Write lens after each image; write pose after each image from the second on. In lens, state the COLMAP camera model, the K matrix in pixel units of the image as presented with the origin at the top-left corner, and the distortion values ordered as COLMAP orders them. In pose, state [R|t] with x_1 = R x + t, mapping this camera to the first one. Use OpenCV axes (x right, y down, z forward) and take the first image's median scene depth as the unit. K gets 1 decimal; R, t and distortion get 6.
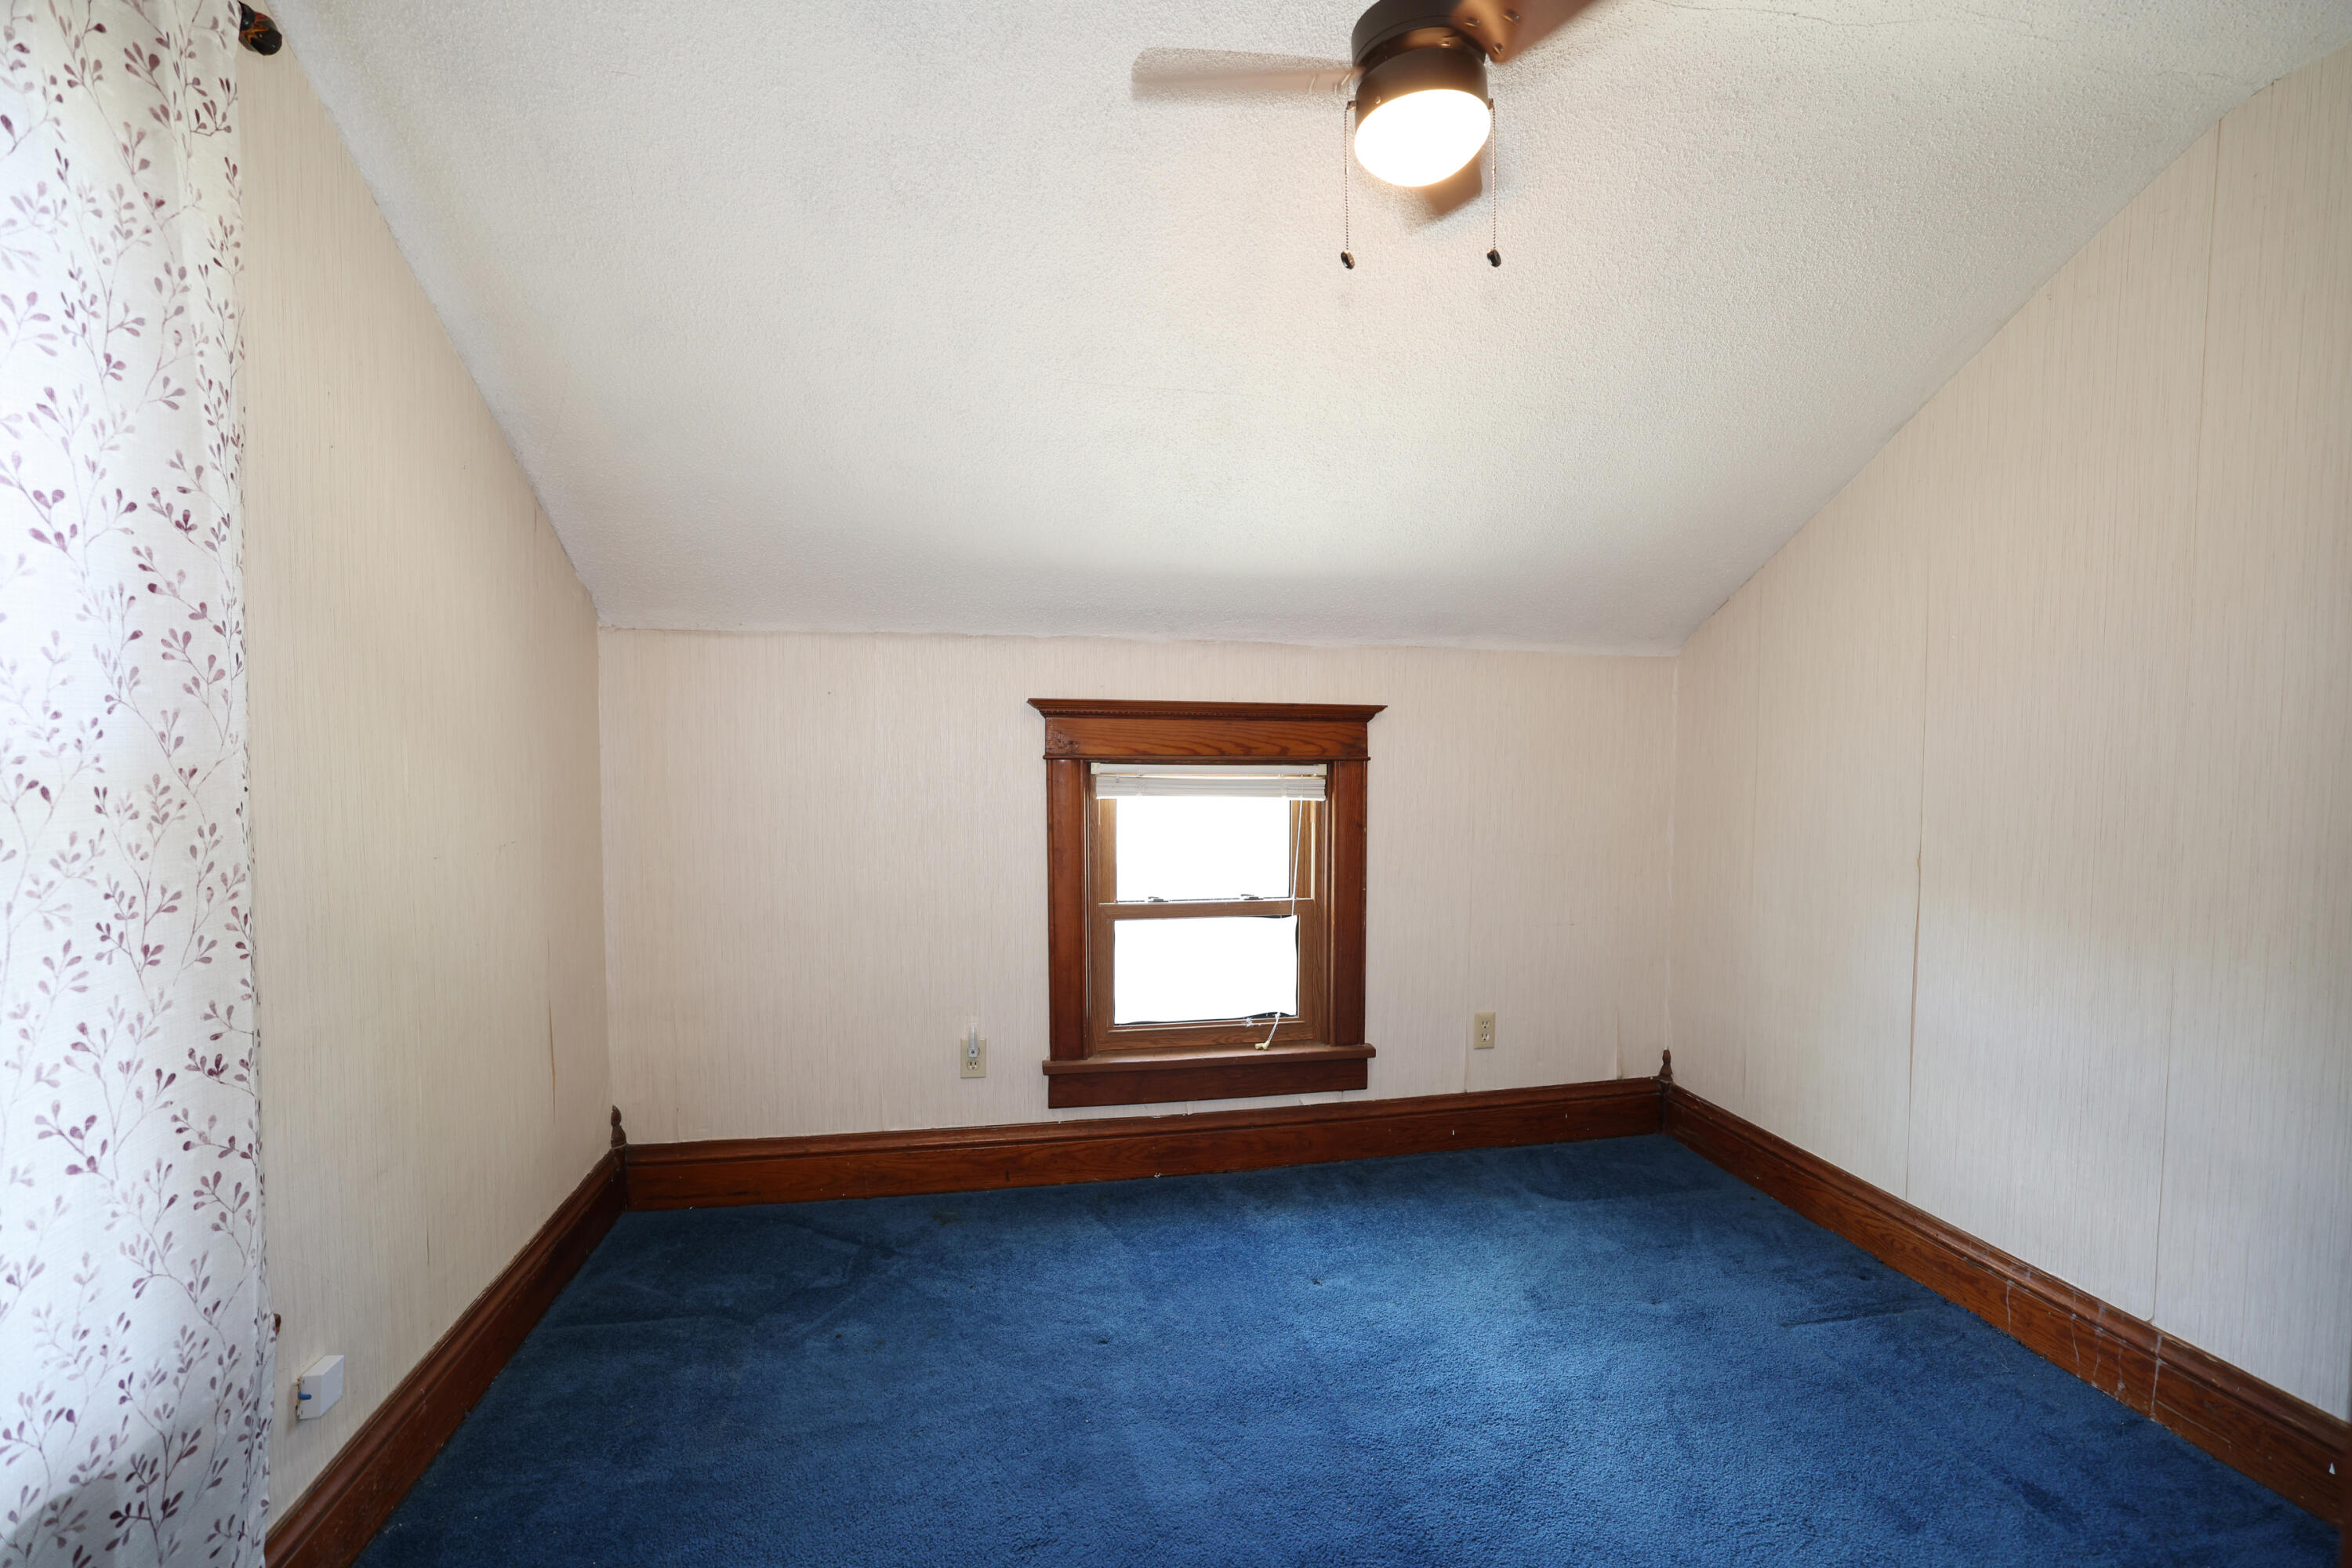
lens RADIAL K [[1006.9, 0, 1171.8], [0, 1006.9, 792.7], [0, 0, 1]] dist [-0.047102, 0.018863]
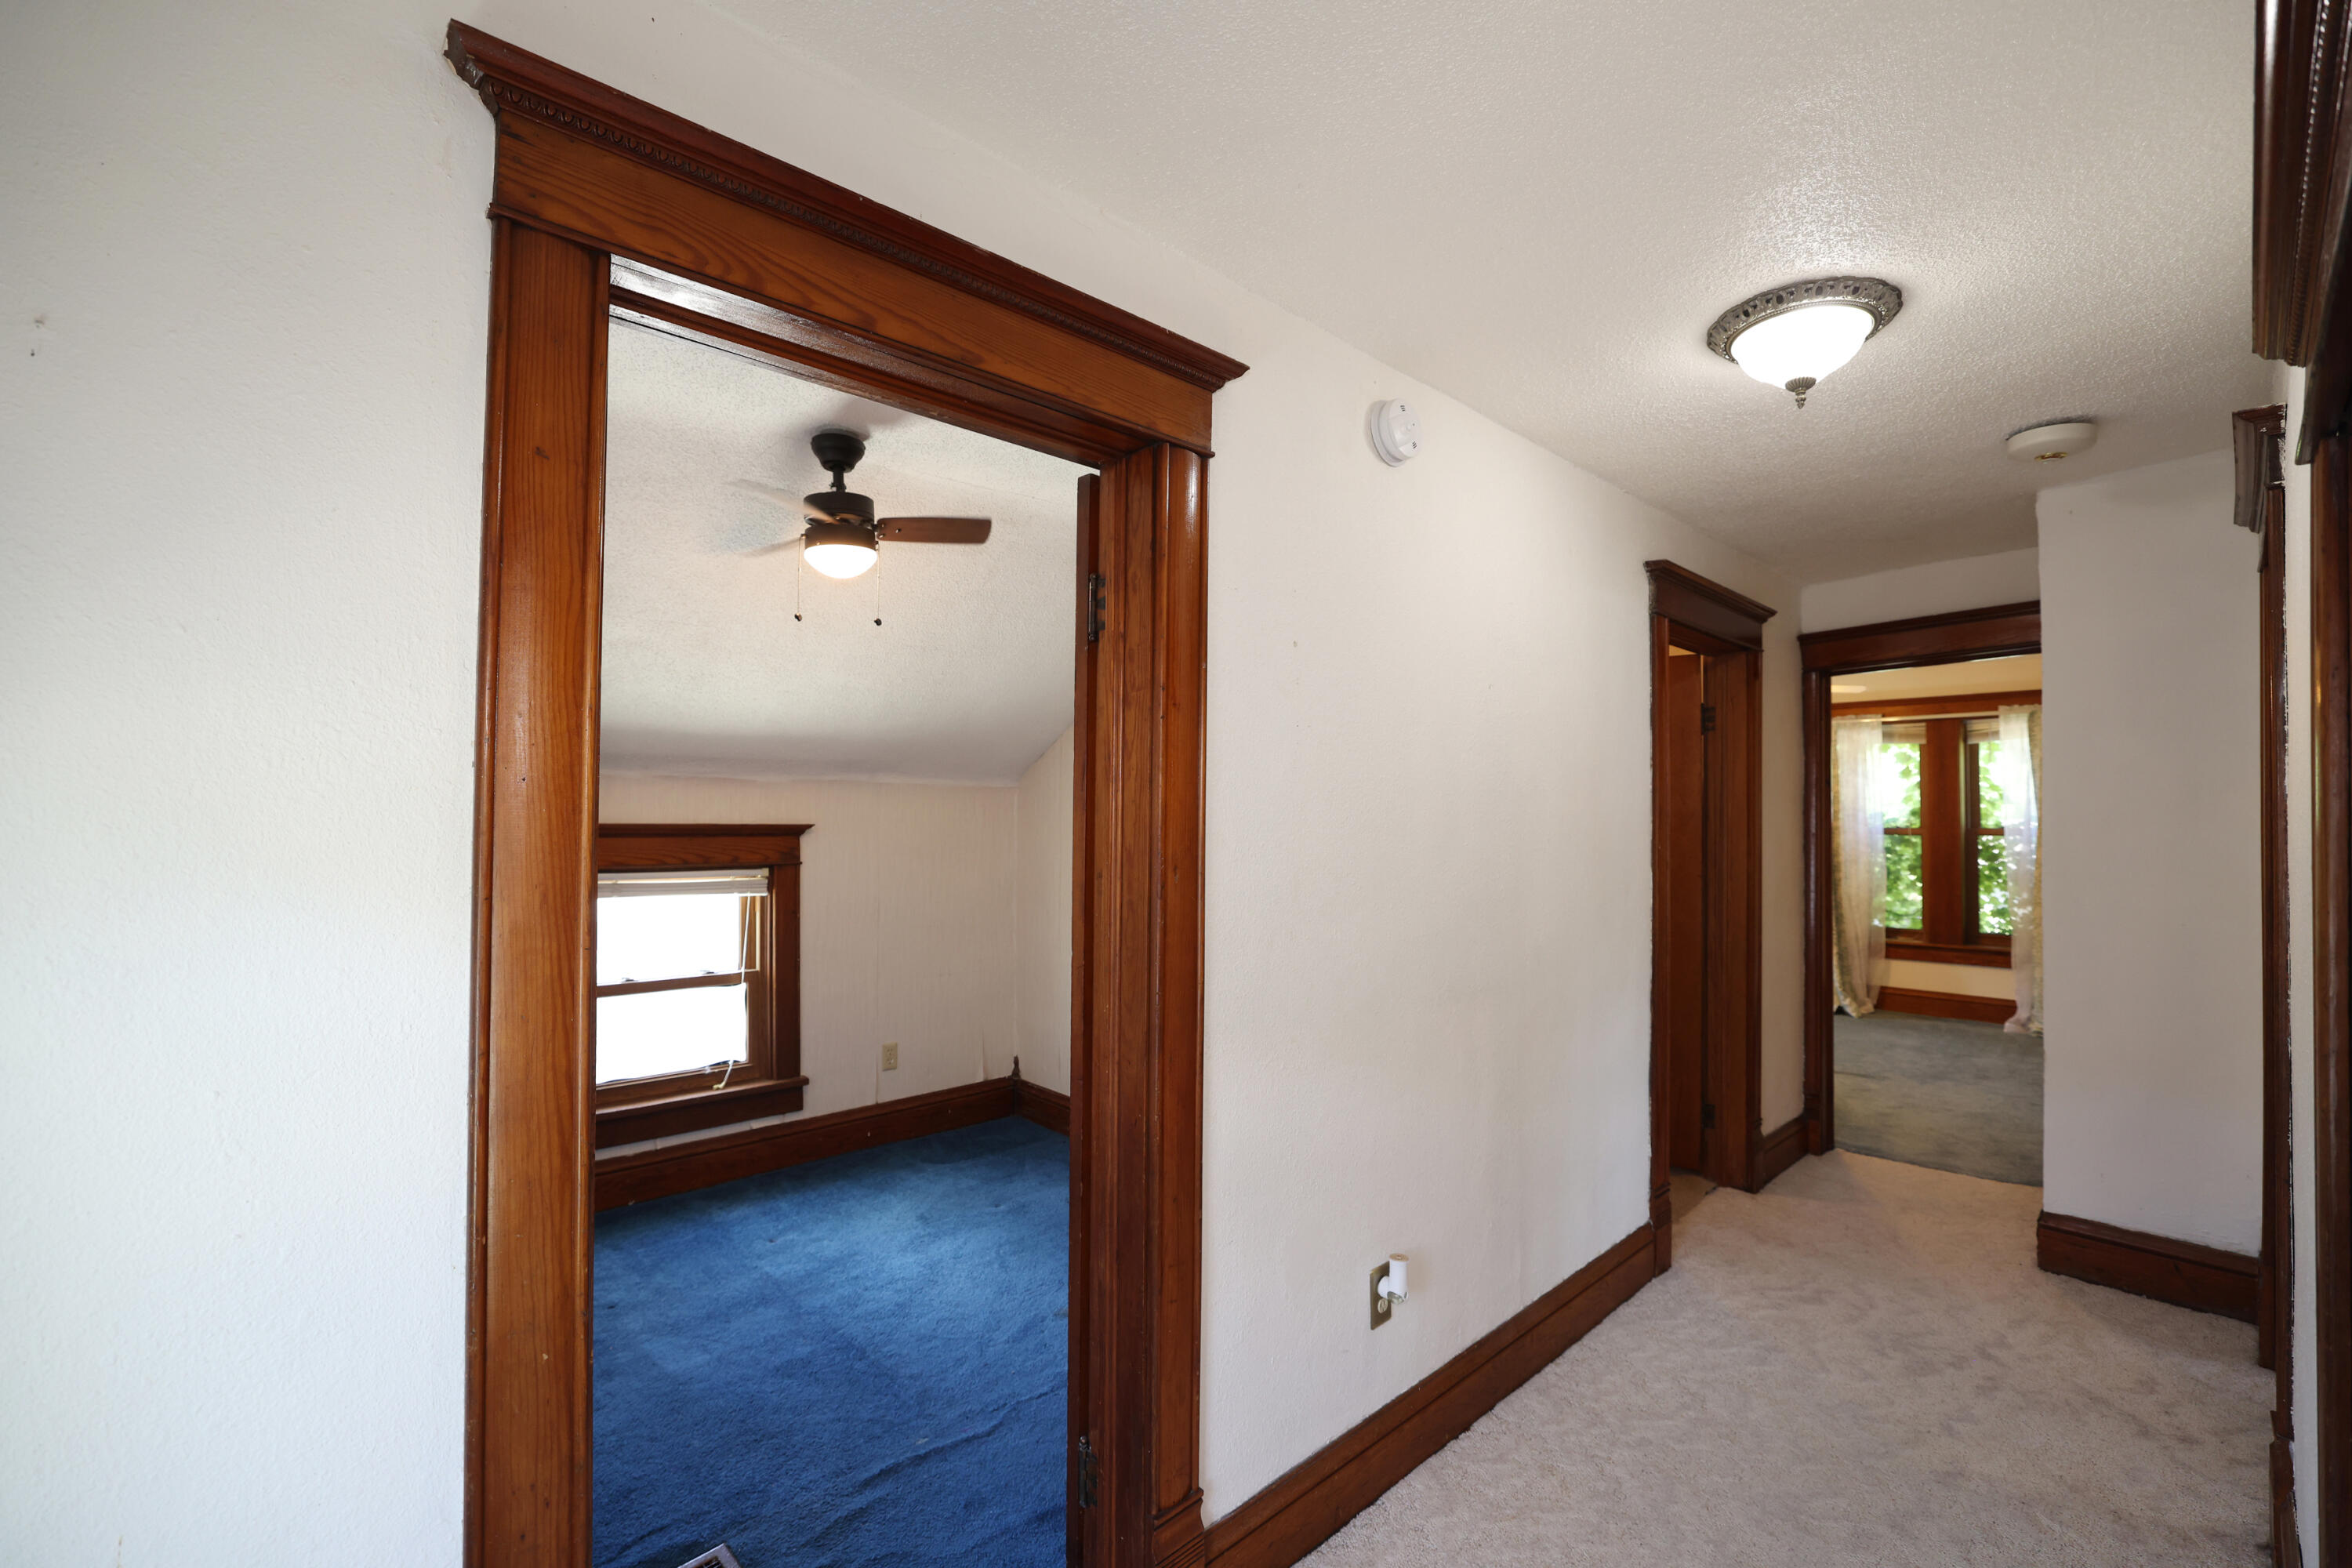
lens RADIAL K [[1006.9, 0, 1171.8], [0, 1006.9, 792.7], [0, 0, 1]] dist [-0.047102, 0.018863]
pose [[0.845893, 0.009313, 0.533271, -0.111436], [0.027907, 0.997705, -0.061691, -0.033927], [-0.532621, 0.067066, 0.843692, -0.451964]]
